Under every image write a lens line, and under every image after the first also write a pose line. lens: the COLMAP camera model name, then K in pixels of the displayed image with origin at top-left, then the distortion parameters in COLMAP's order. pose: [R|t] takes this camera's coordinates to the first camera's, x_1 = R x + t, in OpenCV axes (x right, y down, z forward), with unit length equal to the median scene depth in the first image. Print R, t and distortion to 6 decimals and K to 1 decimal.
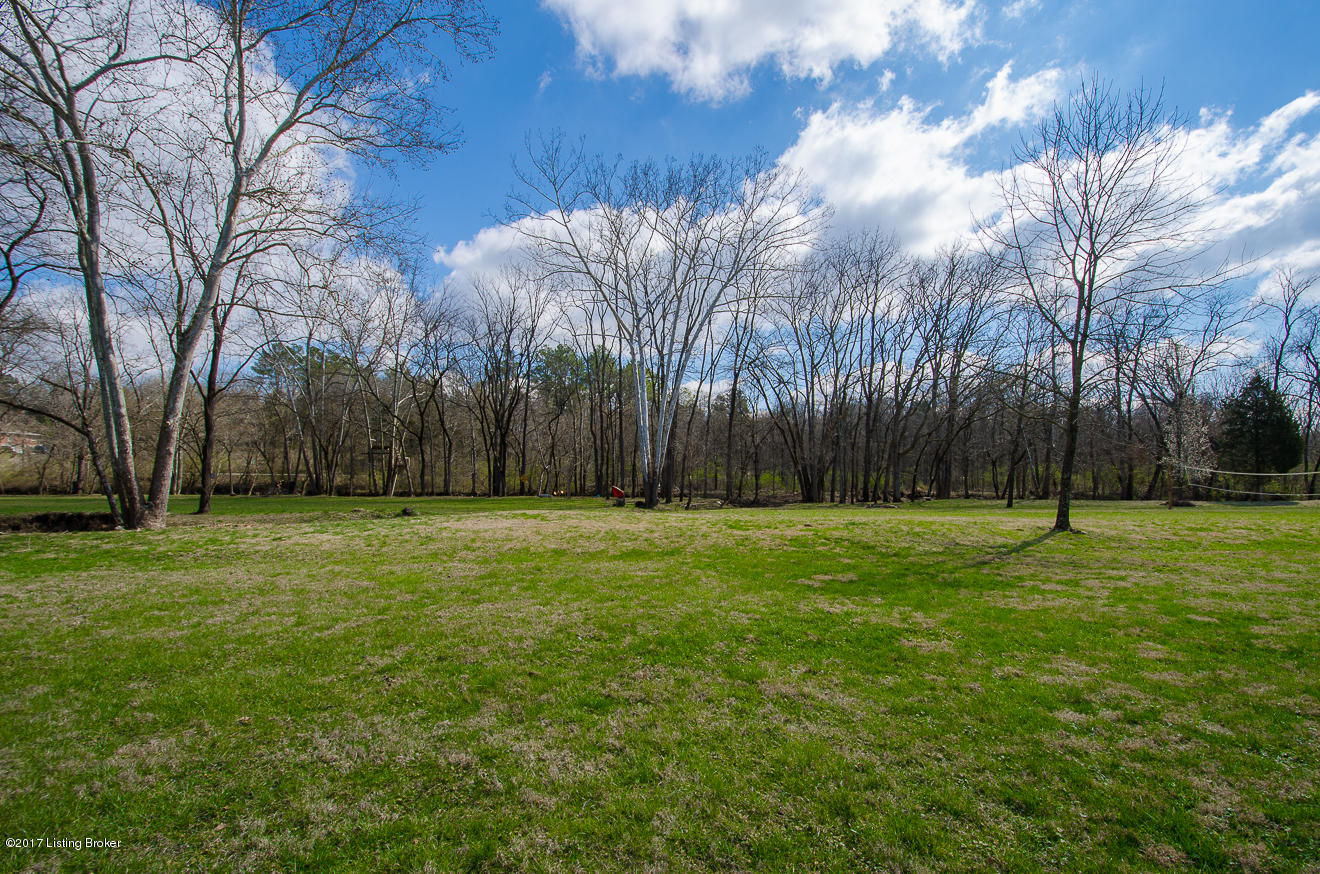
lens RADIAL K [[583.2, 0, 672.7], [0, 583.2, 451.2], [0, 0, 1]] dist [0.010644, -0.019938]
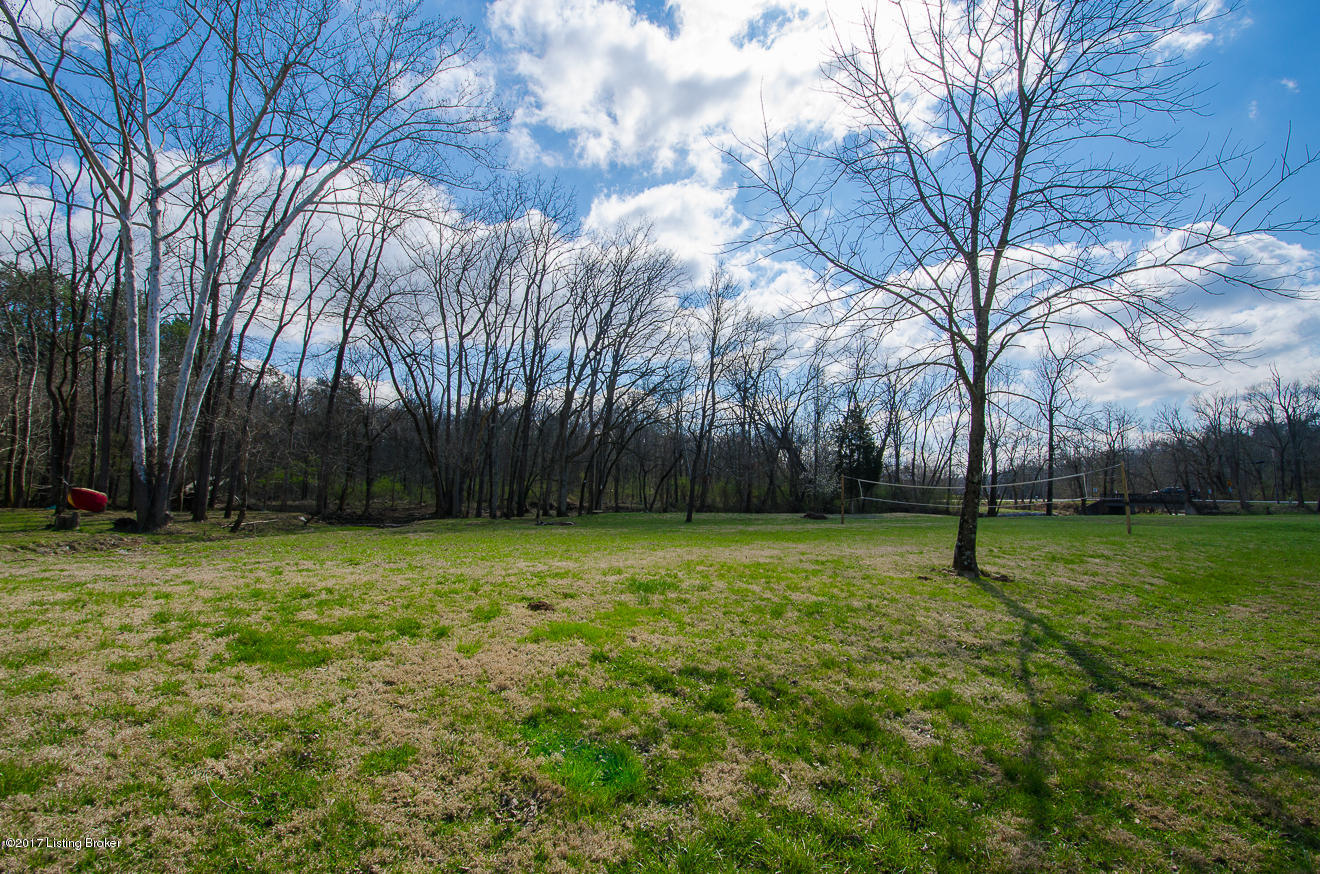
lens RADIAL K [[583.2, 0, 672.7], [0, 583.2, 451.2], [0, 0, 1]] dist [0.010644, -0.019938]
pose [[0.811945, 0.057763, 0.580869, 0.035750], [-0.046283, 0.998330, -0.034582, 0.017958], [-0.581897, 0.001195, 0.813262, 0.253508]]
